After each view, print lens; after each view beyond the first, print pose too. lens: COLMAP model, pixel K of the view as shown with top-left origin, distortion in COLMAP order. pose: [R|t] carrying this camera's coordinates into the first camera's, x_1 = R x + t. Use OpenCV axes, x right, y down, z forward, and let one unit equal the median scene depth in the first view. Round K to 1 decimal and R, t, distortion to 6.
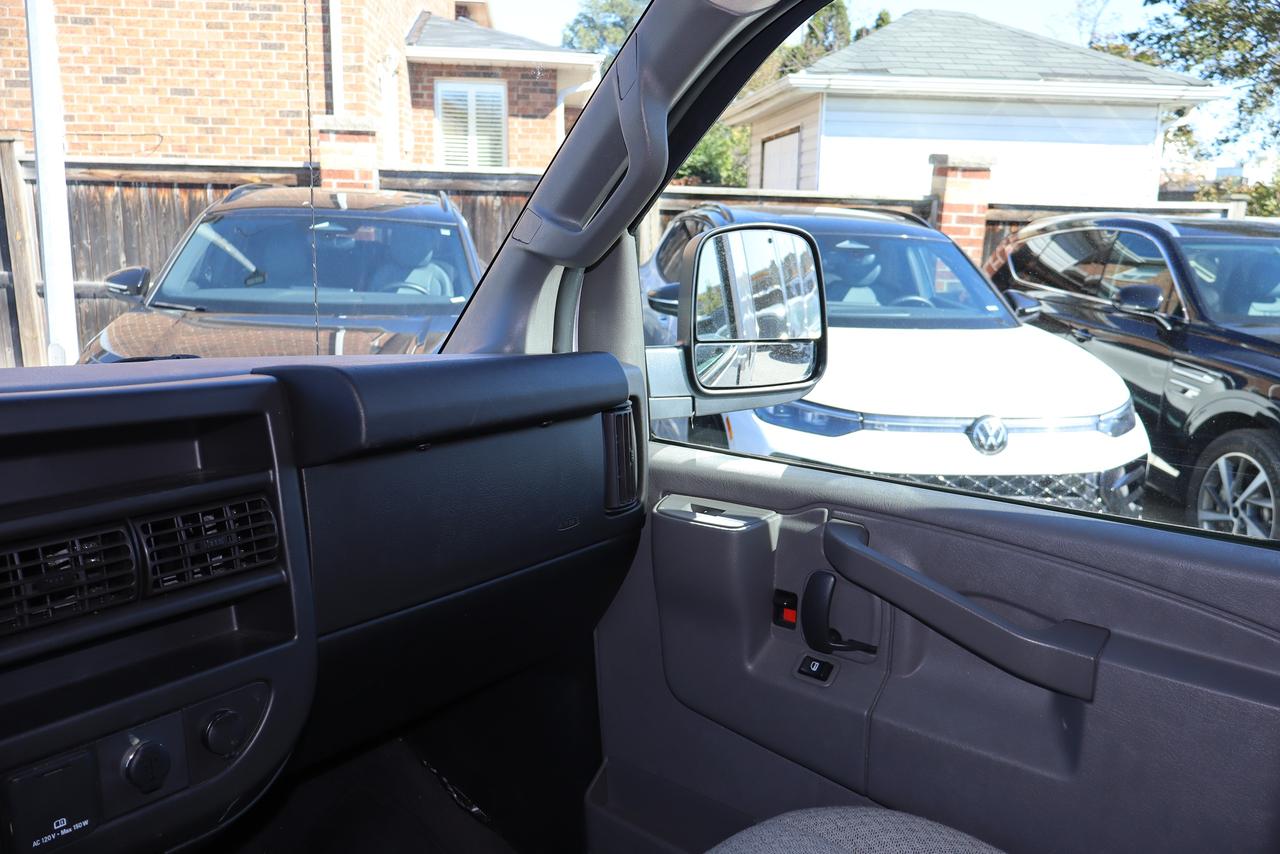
lens RADIAL K [[1053.8, 0, 642.6], [0, 1053.8, 461.1], [0, 0, 1]] dist [-0.043188, -0.002708]
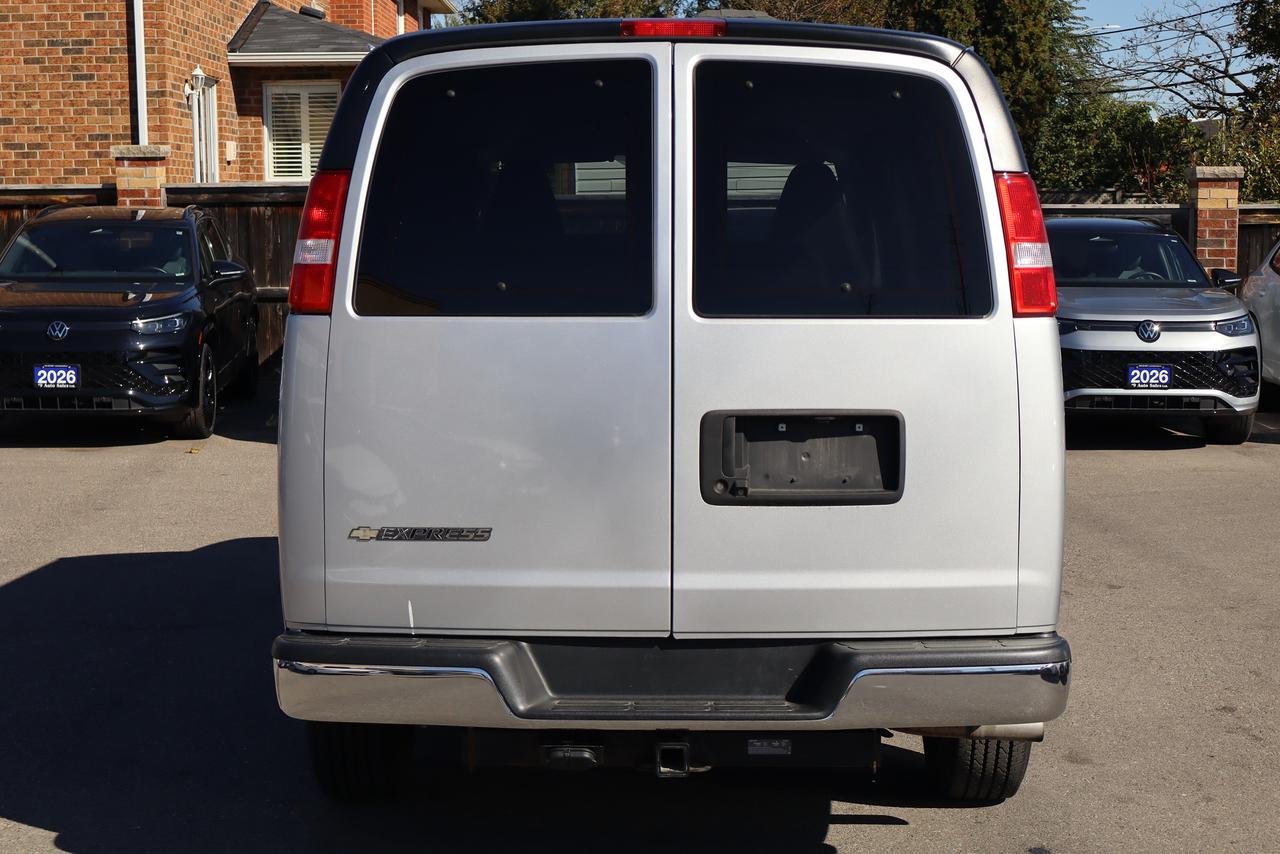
lens RADIAL K [[2260.5, 0, 640.0], [0, 2260.5, 427.0], [0, 0, 1]] dist [-0.011971, -0.009468]
pose [[0.992582, -0.027446, -0.118437, 0.485631], [0.010307, 0.989675, -0.142962, 0.301956], [0.121138, 0.140681, 0.982616, -1.182259]]
